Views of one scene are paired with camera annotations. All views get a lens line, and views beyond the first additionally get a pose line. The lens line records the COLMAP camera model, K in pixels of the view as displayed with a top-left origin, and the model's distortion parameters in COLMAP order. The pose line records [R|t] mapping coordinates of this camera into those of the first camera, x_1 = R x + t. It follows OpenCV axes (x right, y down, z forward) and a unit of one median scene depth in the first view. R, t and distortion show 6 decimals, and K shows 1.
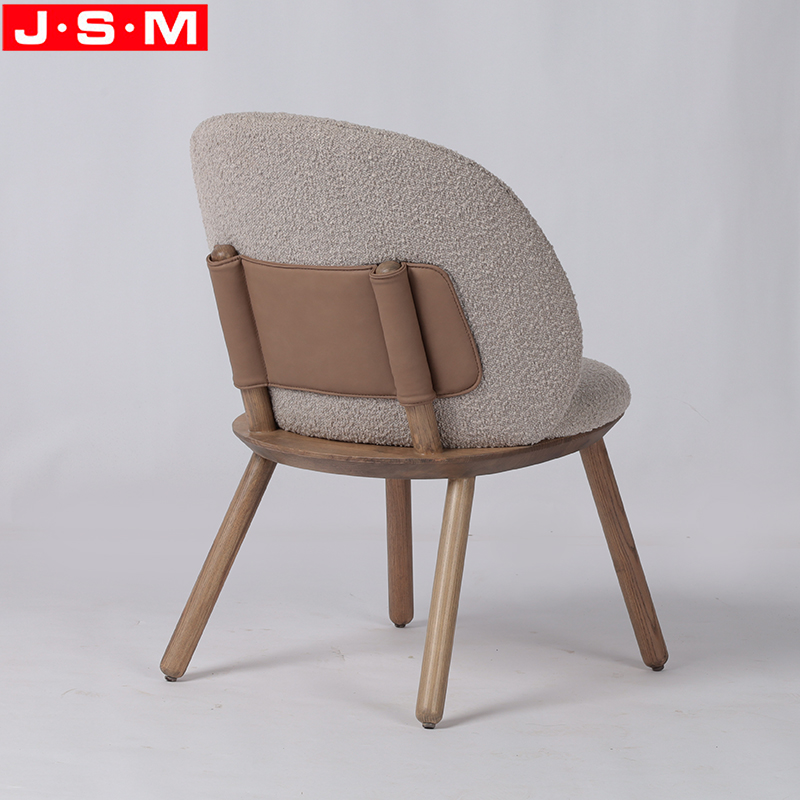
lens RADIAL K [[3058.6, 0, 400.0], [0, 3058.6, 400.0], [0, 0, 1]] dist [0.051883, -0.309926]
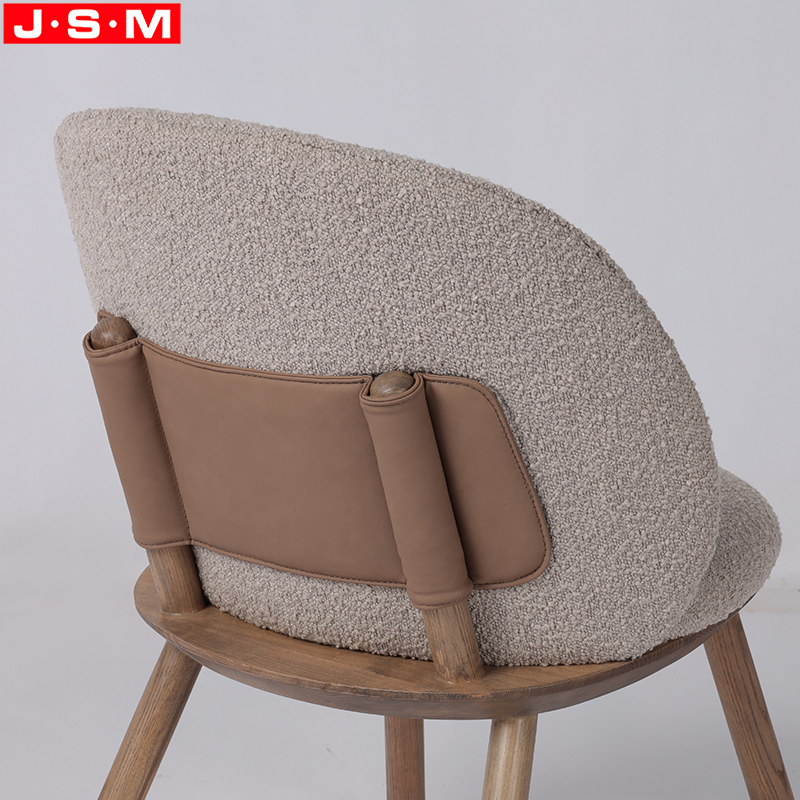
lens RADIAL K [[3058.6, 0, 400.0], [0, 3058.6, 400.0], [0, 0, 1]] dist [0.051883, -0.309926]
pose [[0.999904, -0.007250, 0.011843, -0.009035], [0.006029, 0.994967, 0.100025, -0.096661], [-0.012508, -0.099944, 0.994914, 0.416188]]
